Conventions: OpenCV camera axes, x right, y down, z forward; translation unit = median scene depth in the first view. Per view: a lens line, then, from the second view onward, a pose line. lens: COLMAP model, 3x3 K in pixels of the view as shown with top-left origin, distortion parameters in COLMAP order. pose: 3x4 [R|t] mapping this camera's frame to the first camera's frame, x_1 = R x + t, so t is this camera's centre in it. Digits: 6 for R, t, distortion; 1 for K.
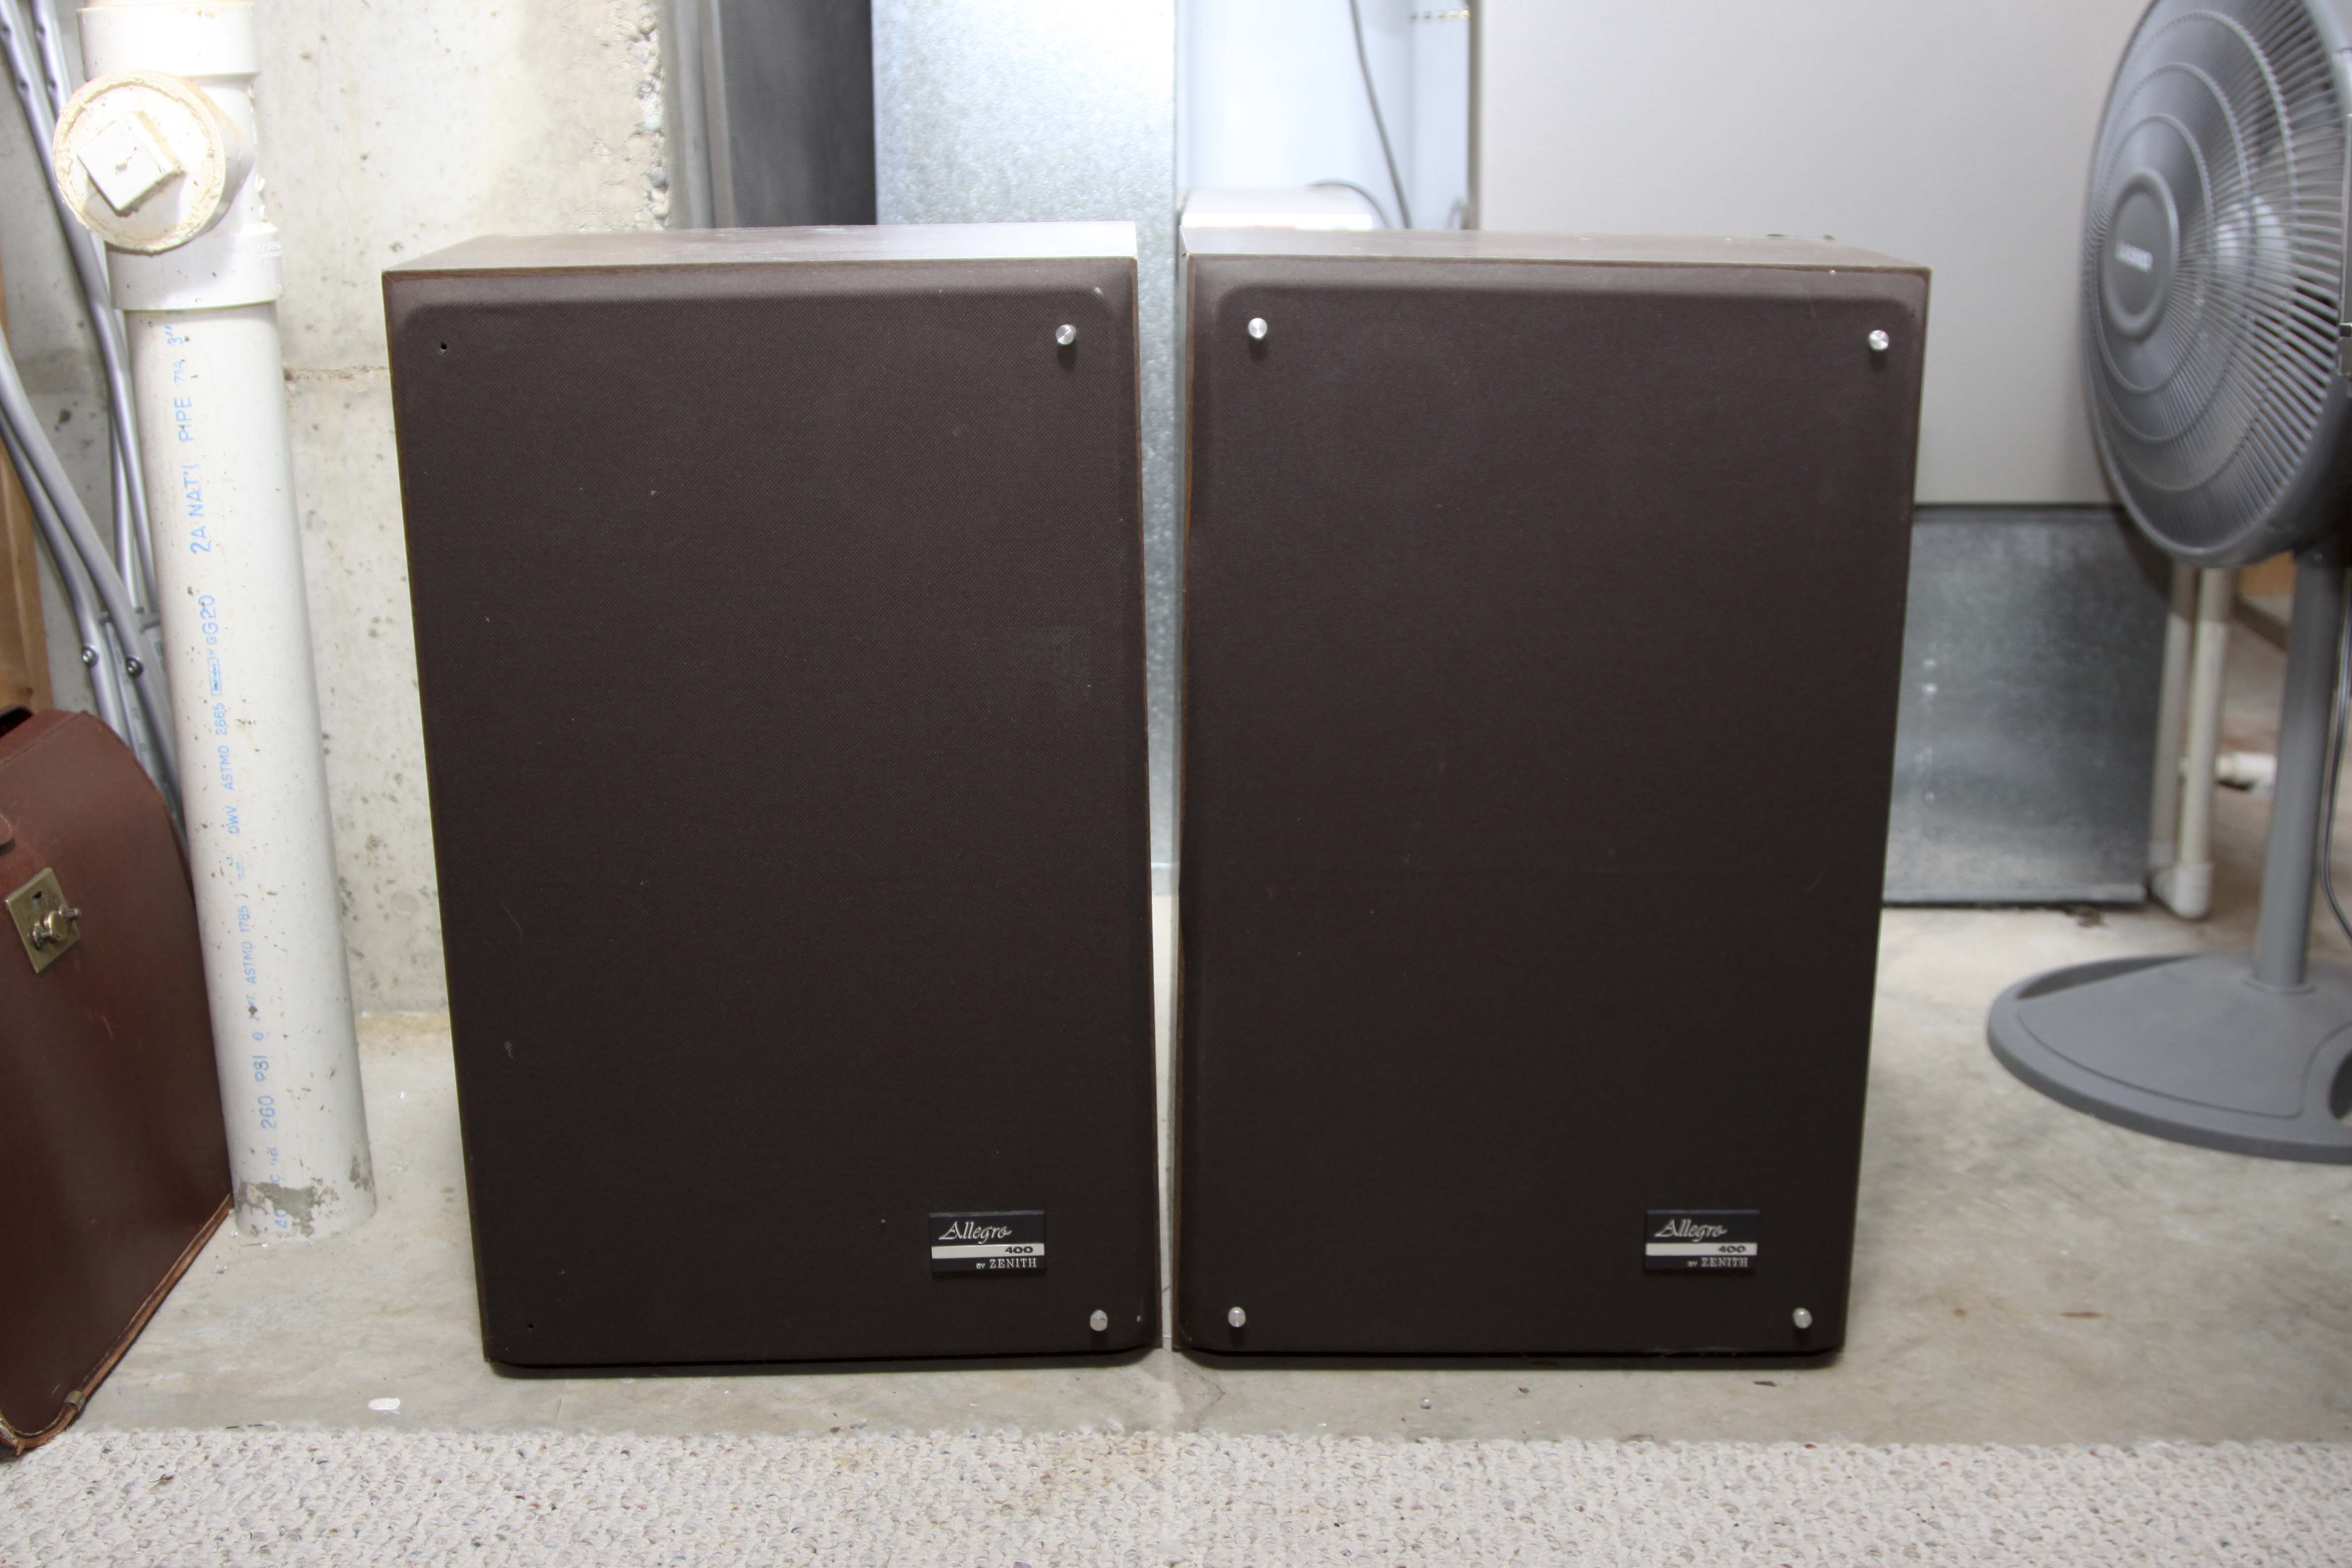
lens RADIAL K [[3045.5, 0, 1169.7], [0, 3045.5, 792.1], [0, 0, 1]] dist [-0.087761, 0.000000]
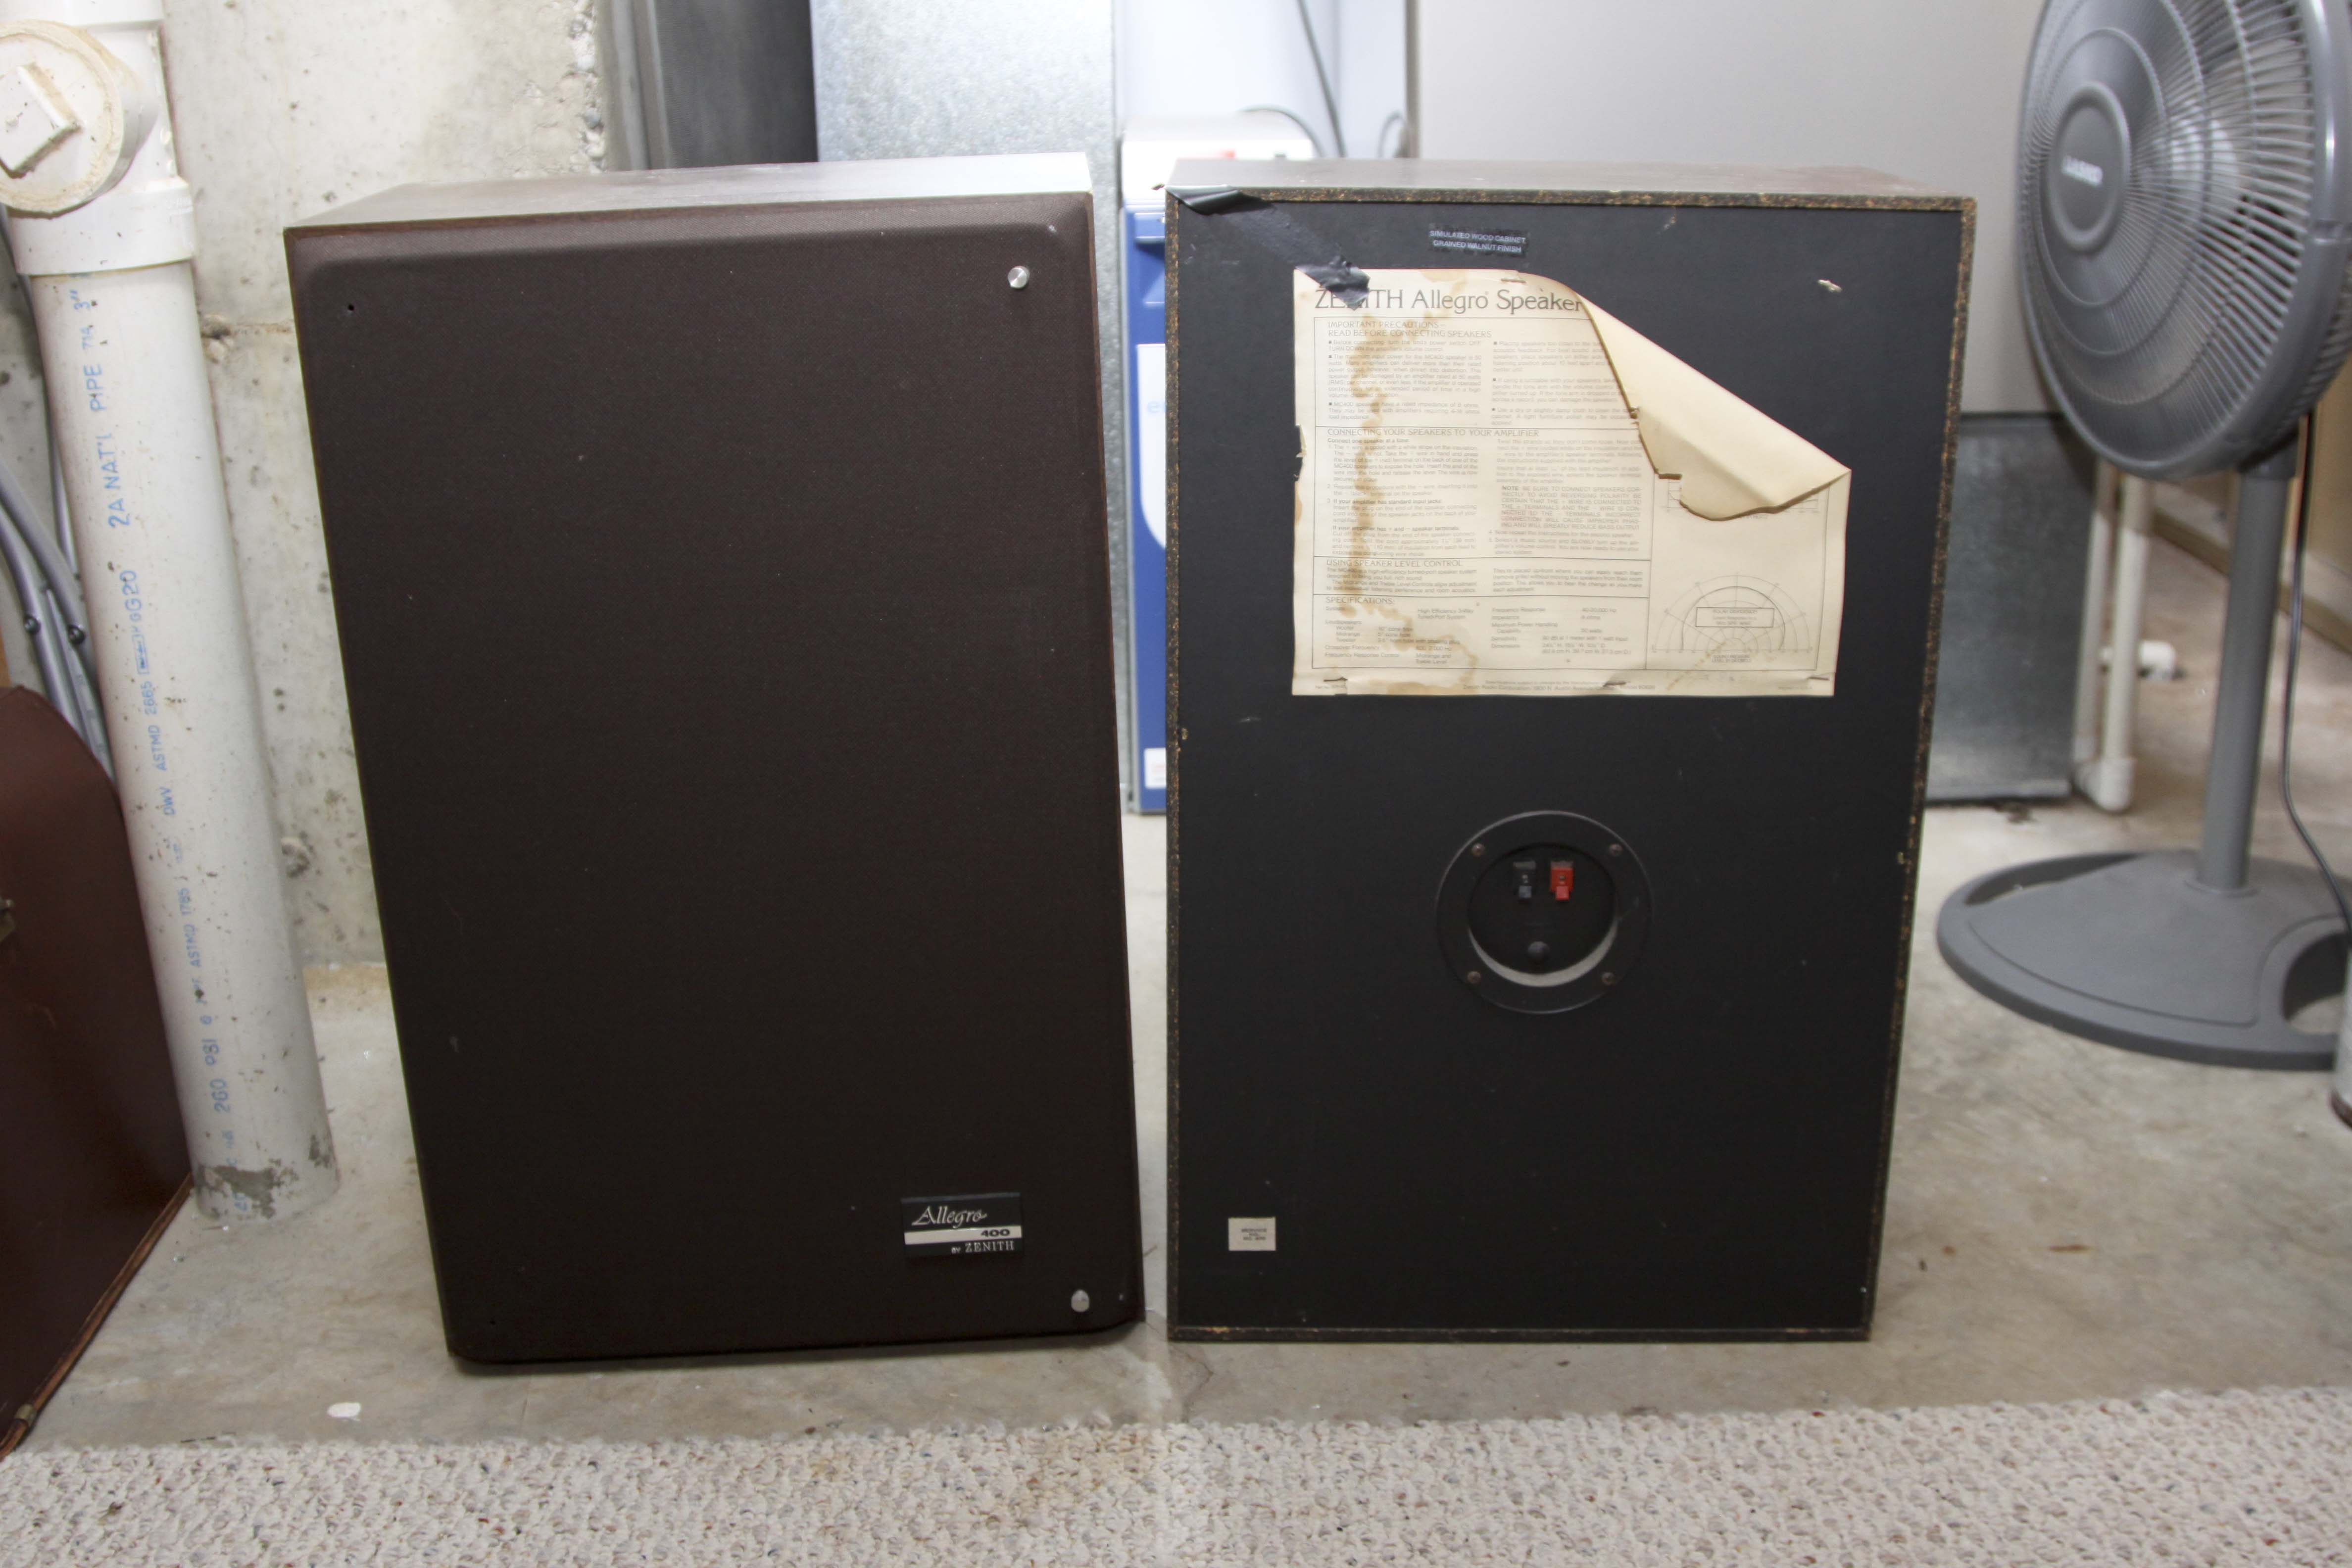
lens RADIAL K [[2612.9, 0, 1188.6], [0, 2612.9, 771.5], [0, 0, 1]] dist [-0.113279, 0.000000]
pose [[0.999049, -0.027774, 0.033624, -0.012418], [0.026016, 0.998327, 0.051629, -0.037425], [-0.035002, -0.050705, 0.998100, 0.186364]]
